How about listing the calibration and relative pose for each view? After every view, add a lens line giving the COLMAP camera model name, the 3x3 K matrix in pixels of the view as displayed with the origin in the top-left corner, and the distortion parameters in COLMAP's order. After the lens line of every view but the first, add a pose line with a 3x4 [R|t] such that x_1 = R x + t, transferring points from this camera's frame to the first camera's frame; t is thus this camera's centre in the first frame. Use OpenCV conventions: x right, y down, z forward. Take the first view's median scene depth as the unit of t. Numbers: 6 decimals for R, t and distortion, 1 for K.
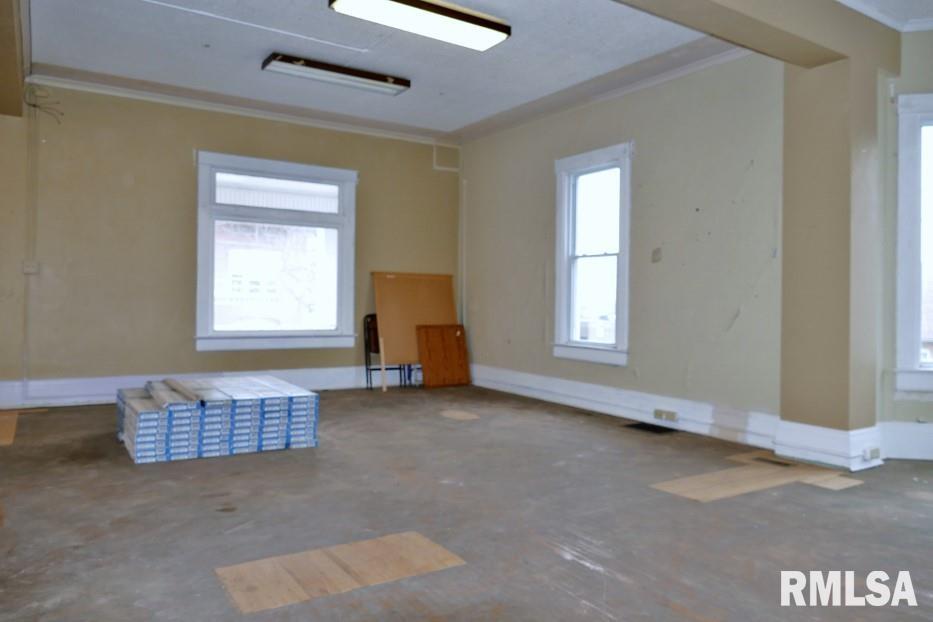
lens RADIAL K [[665.1, 0, 464.1], [0, 665.1, 312.3], [0, 0, 1]] dist [-0.015593, -0.000502]
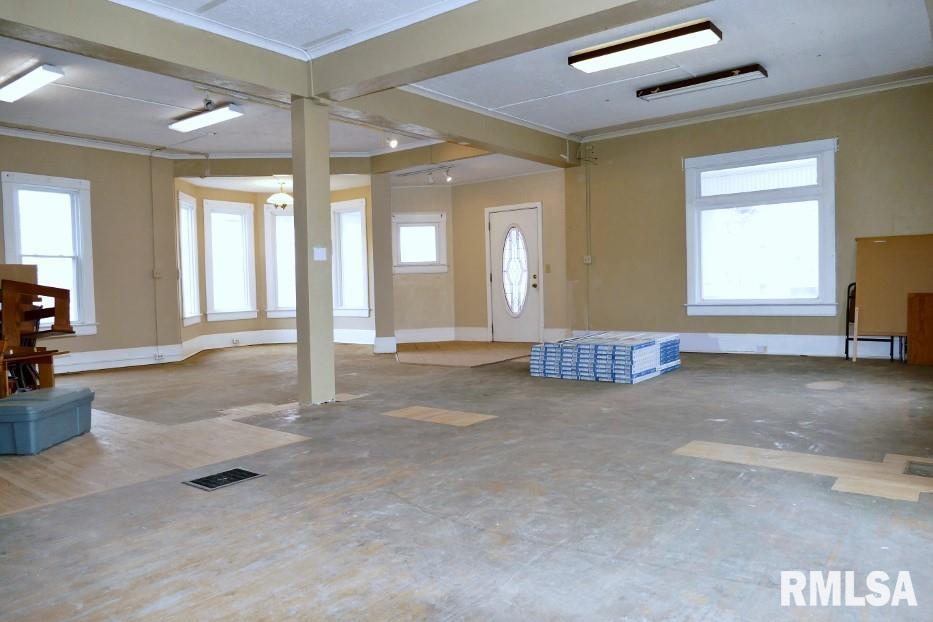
lens RADIAL K [[665.1, 0, 464.1], [0, 665.1, 312.3], [0, 0, 1]] dist [-0.015593, -0.000502]
pose [[0.330040, 0.017179, -0.943811, 0.670102], [0.023946, 0.999360, 0.026563, 0.008149], [0.943663, -0.031367, 0.329418, 0.167021]]
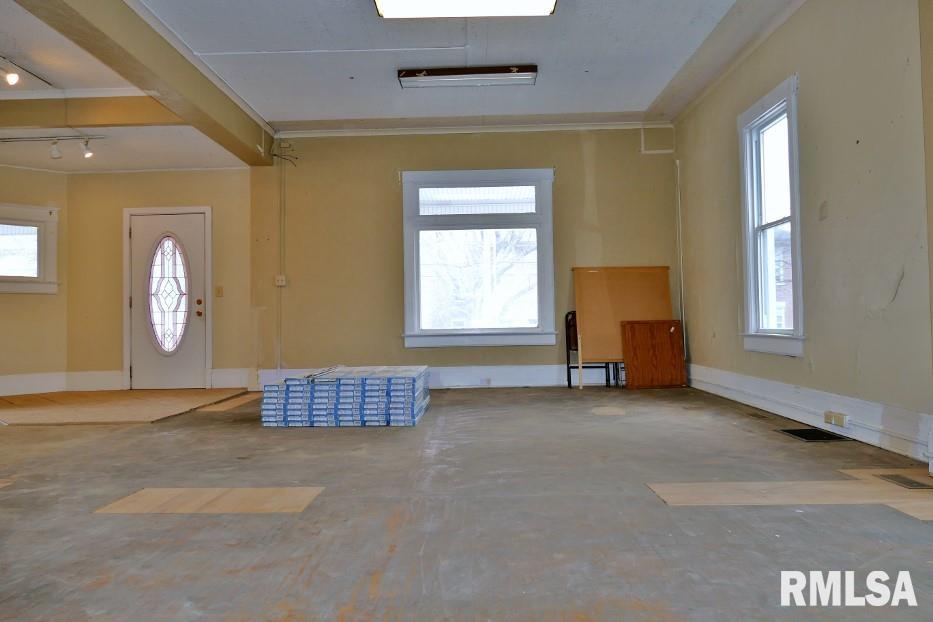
lens RADIAL K [[665.1, 0, 464.1], [0, 665.1, 312.3], [0, 0, 1]] dist [-0.015593, -0.000502]
pose [[0.829796, -0.039181, -0.556690, 0.314261], [0.021031, 0.999019, -0.038965, 0.045203], [0.557671, 0.020625, 0.829806, 0.114023]]
